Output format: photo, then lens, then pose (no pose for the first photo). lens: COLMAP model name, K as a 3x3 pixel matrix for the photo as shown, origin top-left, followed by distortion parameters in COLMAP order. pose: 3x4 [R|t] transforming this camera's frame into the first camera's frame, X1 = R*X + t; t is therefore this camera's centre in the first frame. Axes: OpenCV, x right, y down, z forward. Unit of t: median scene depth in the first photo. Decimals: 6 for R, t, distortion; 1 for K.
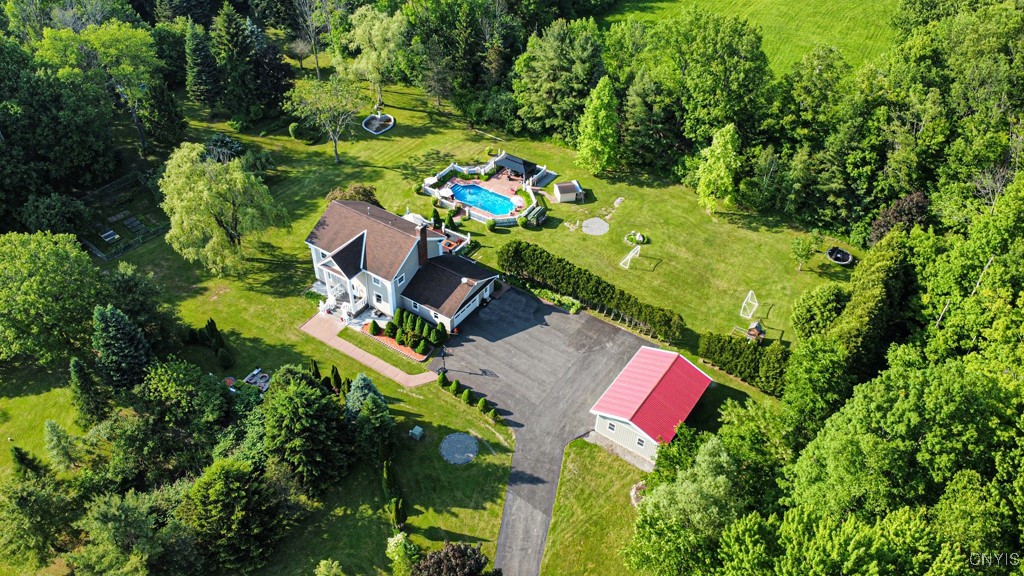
lens RADIAL K [[755.7, 0, 527.4], [0, 755.7, 287.3], [0, 0, 1]] dist [-0.006508, -0.001124]
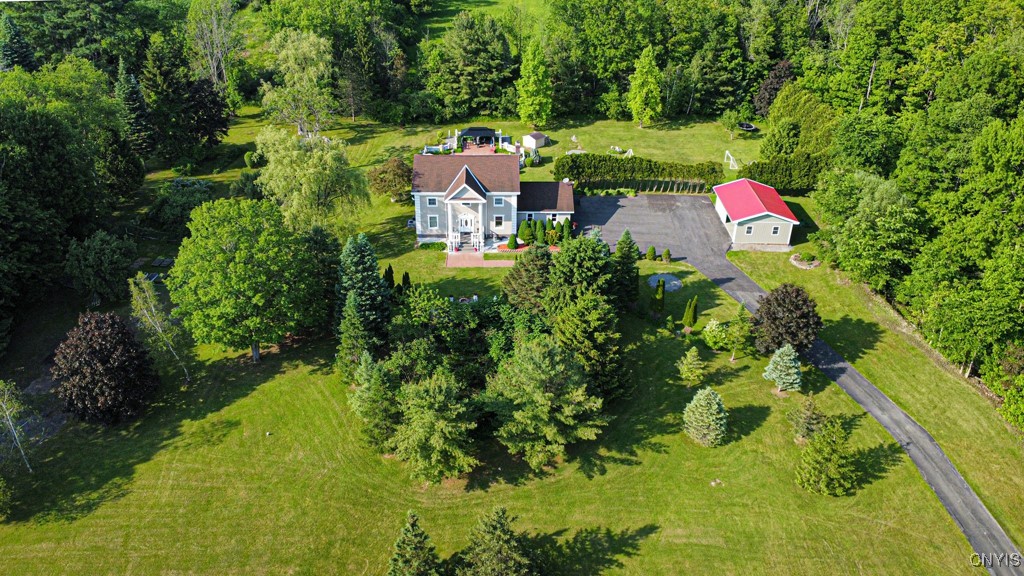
lens RADIAL K [[755.7, 0, 527.4], [0, 755.7, 287.3], [0, 0, 1]] dist [-0.006508, -0.001124]
pose [[0.831794, -0.302221, 0.465598, -0.613773], [0.373953, 0.924976, -0.067665, 0.168349], [-0.410217, 0.230395, 0.882406, 0.050074]]
